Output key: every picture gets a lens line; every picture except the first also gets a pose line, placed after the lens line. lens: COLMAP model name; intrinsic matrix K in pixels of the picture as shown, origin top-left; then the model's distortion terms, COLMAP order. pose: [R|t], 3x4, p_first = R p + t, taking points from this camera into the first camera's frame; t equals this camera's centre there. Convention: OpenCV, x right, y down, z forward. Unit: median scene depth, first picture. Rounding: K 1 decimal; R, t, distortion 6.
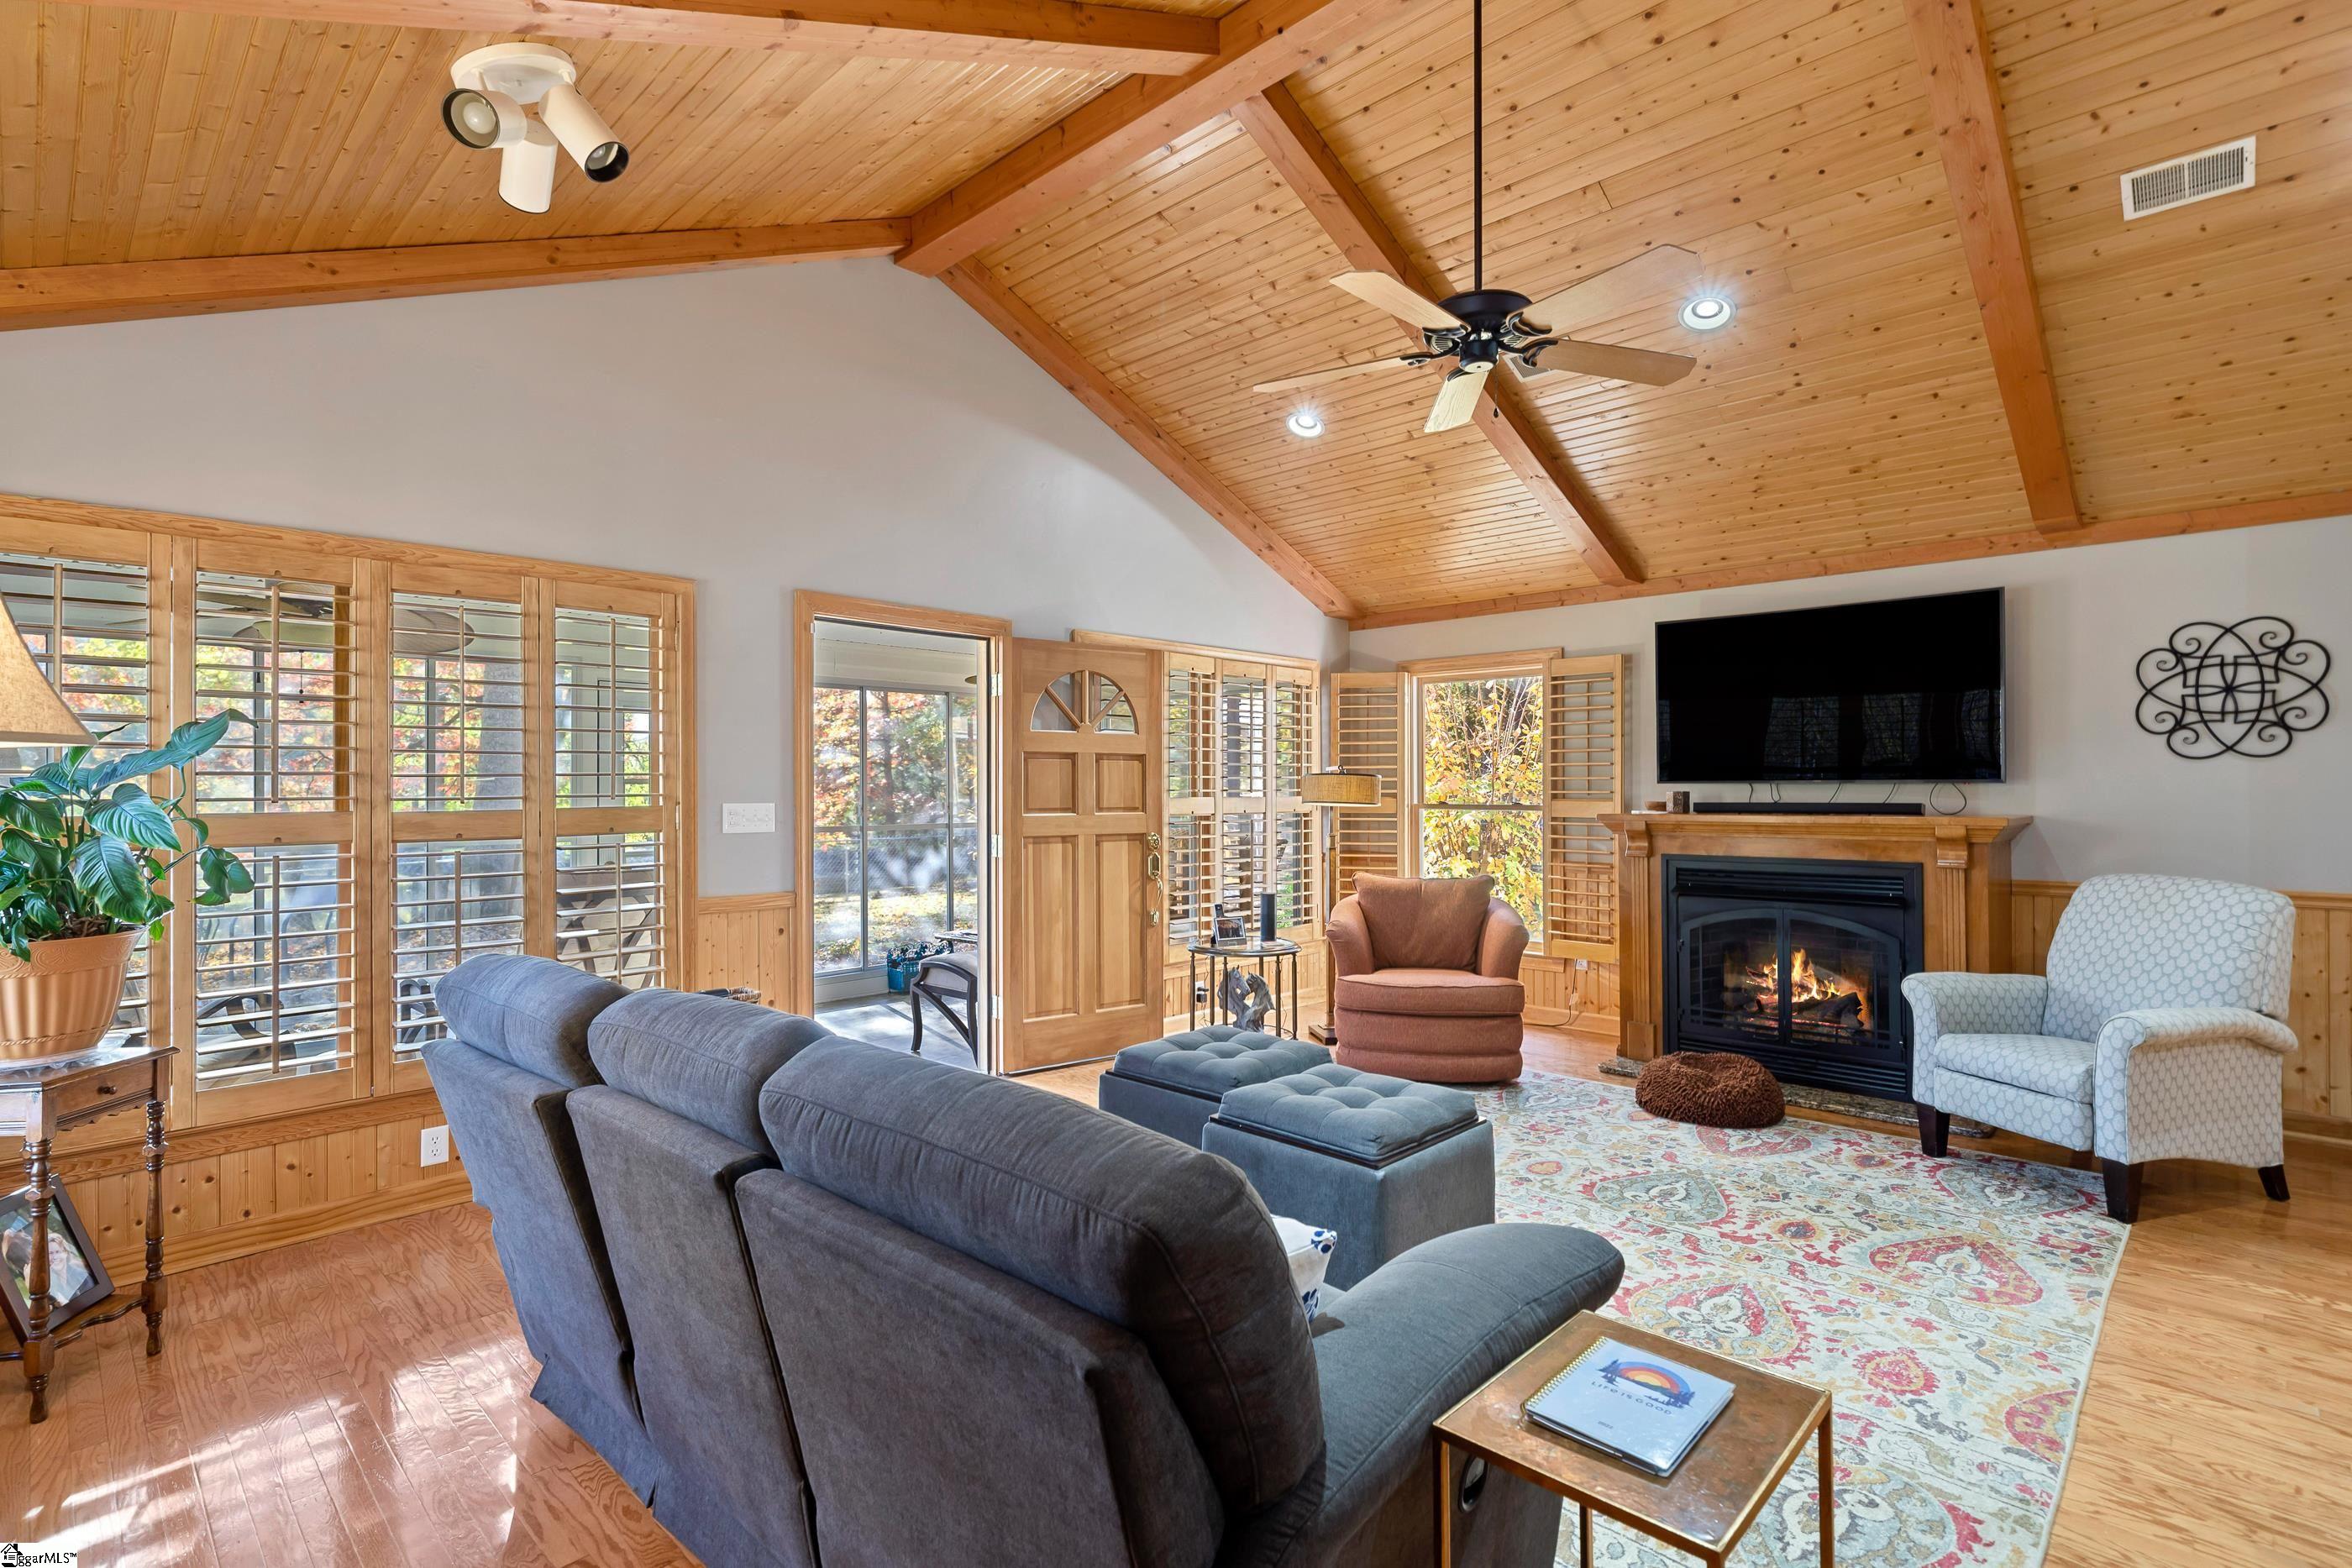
lens RADIAL K [[1121.5, 0, 1158.2], [0, 1121.5, 786.4], [0, 0, 1]] dist [0.005857, -0.000993]
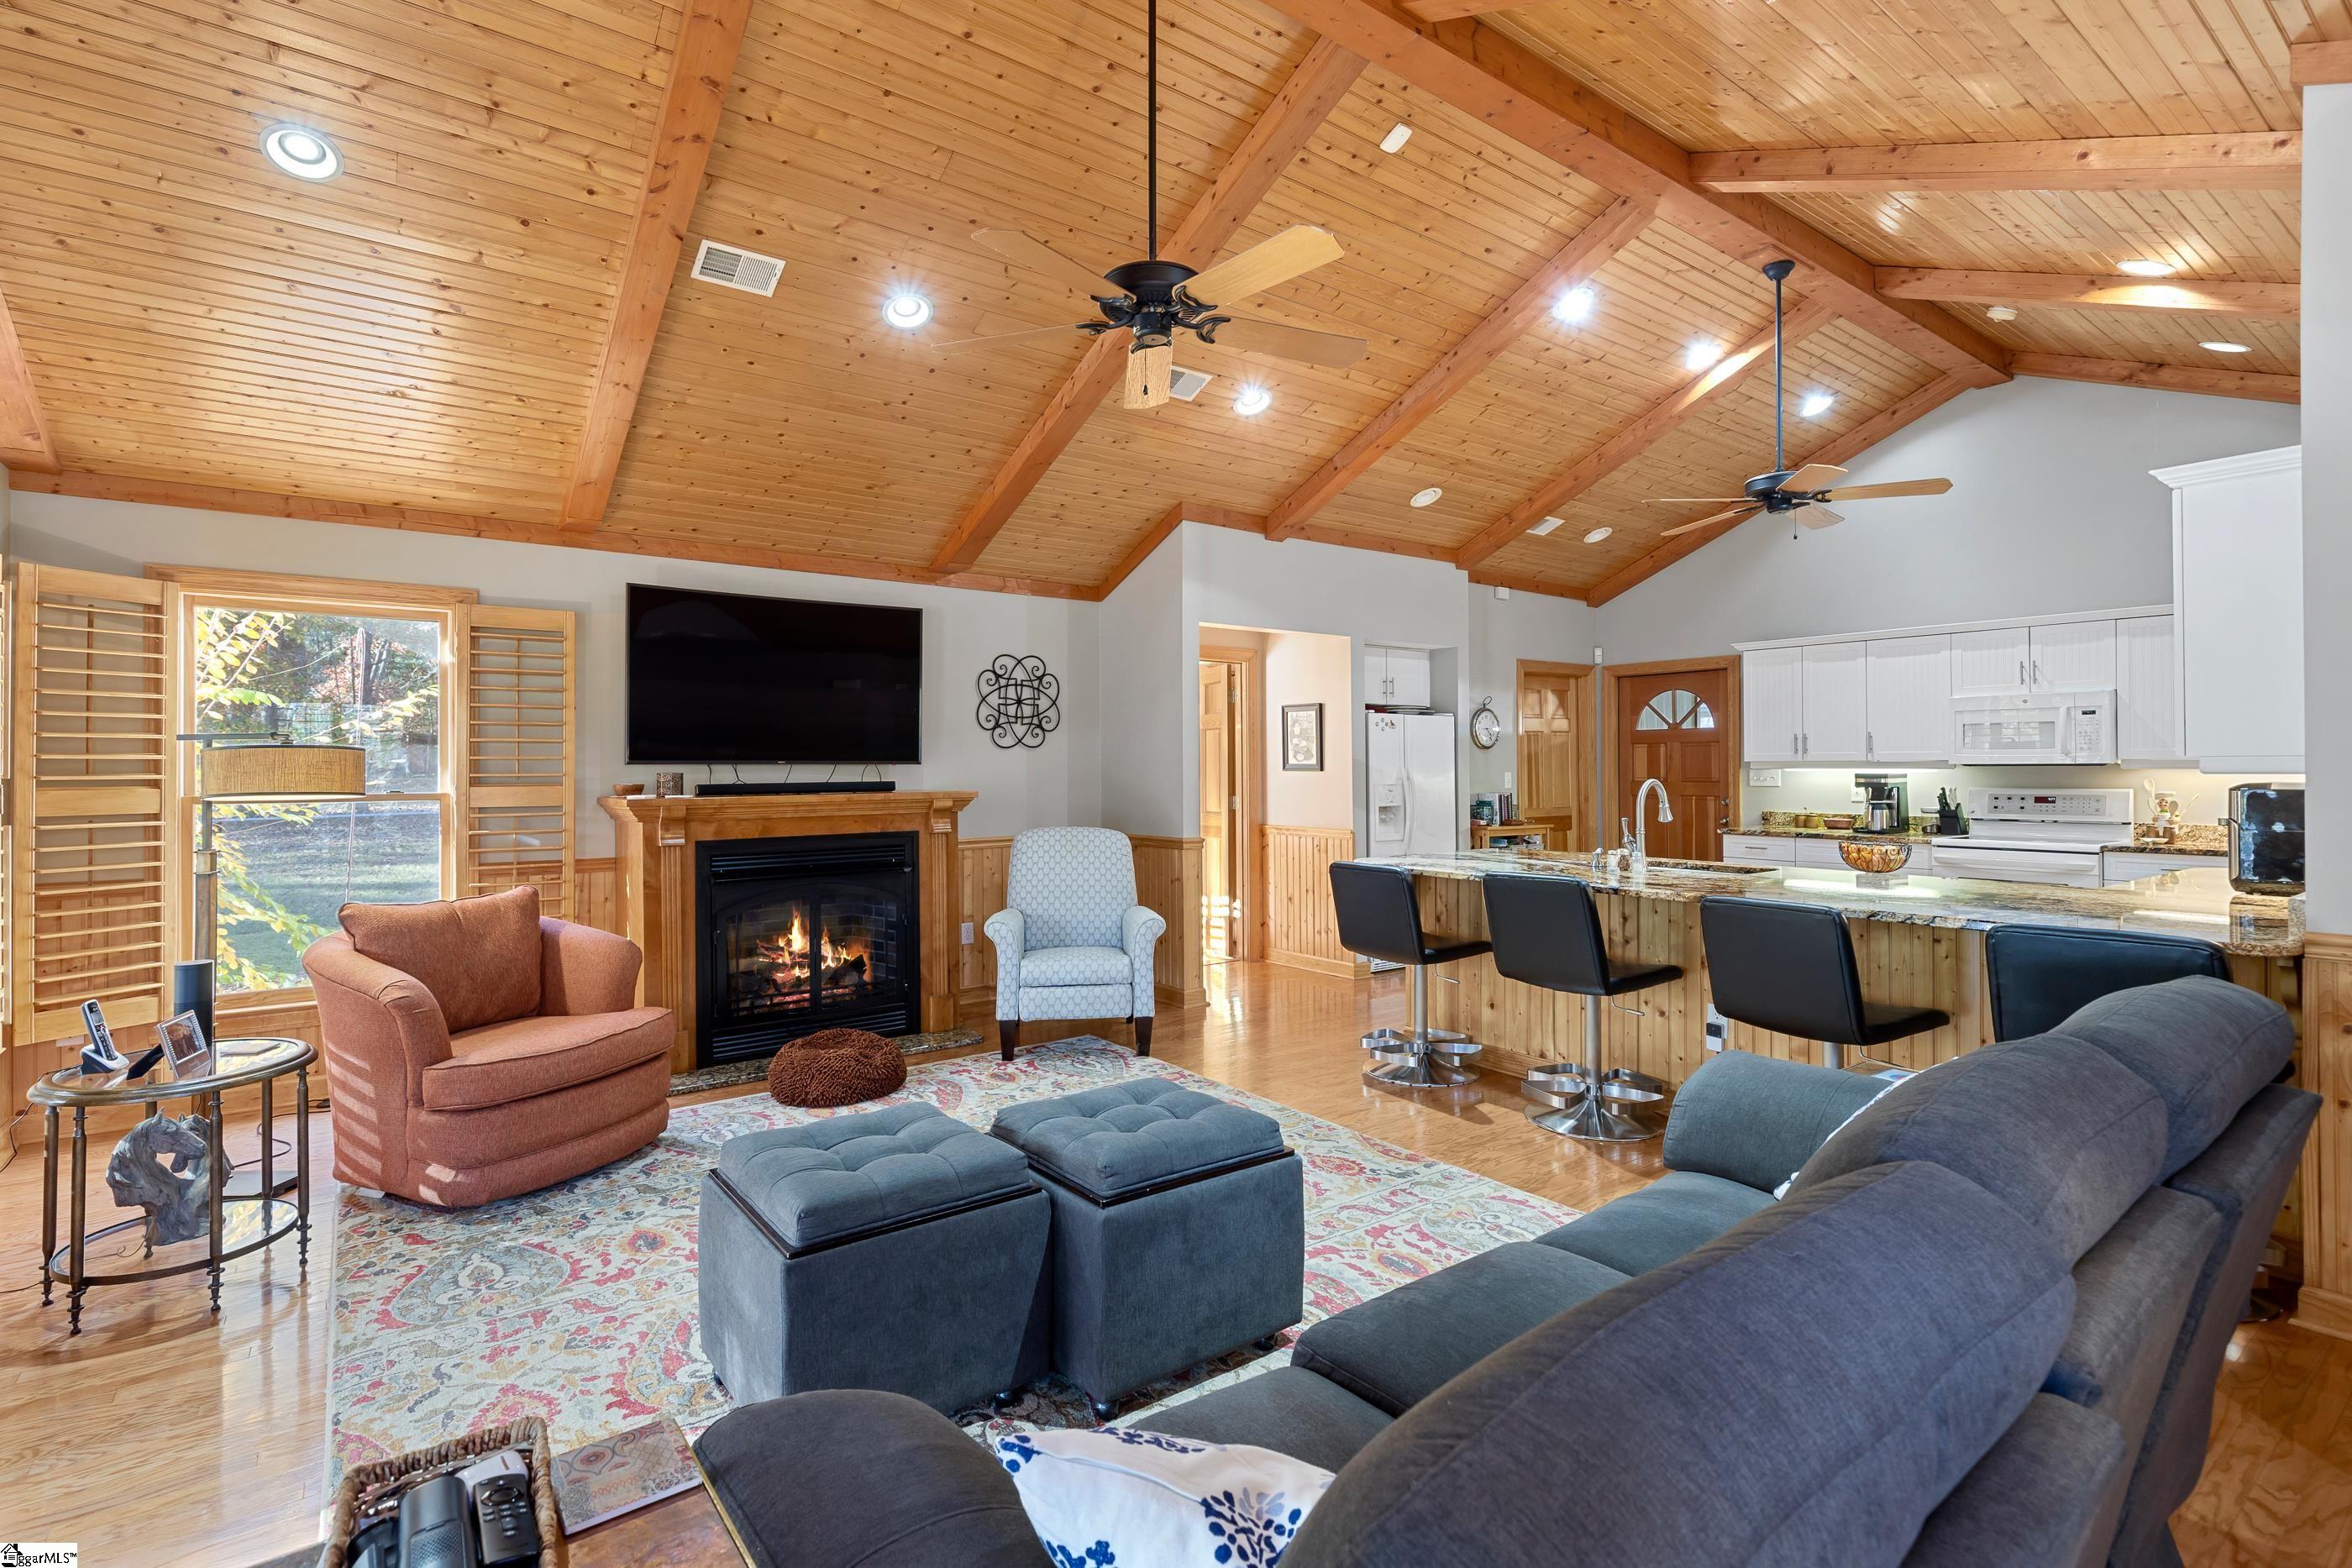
lens RADIAL K [[1121.5, 0, 1159.0], [0, 1121.5, 764.4], [0, 0, 1]] dist [0.005857, -0.000993]
pose [[0.153529, 0.003546, 0.988138, -0.484321], [0.003110, 0.999987, -0.004071, 0.003026], [-0.988139, 0.003698, 0.153516, 0.590292]]
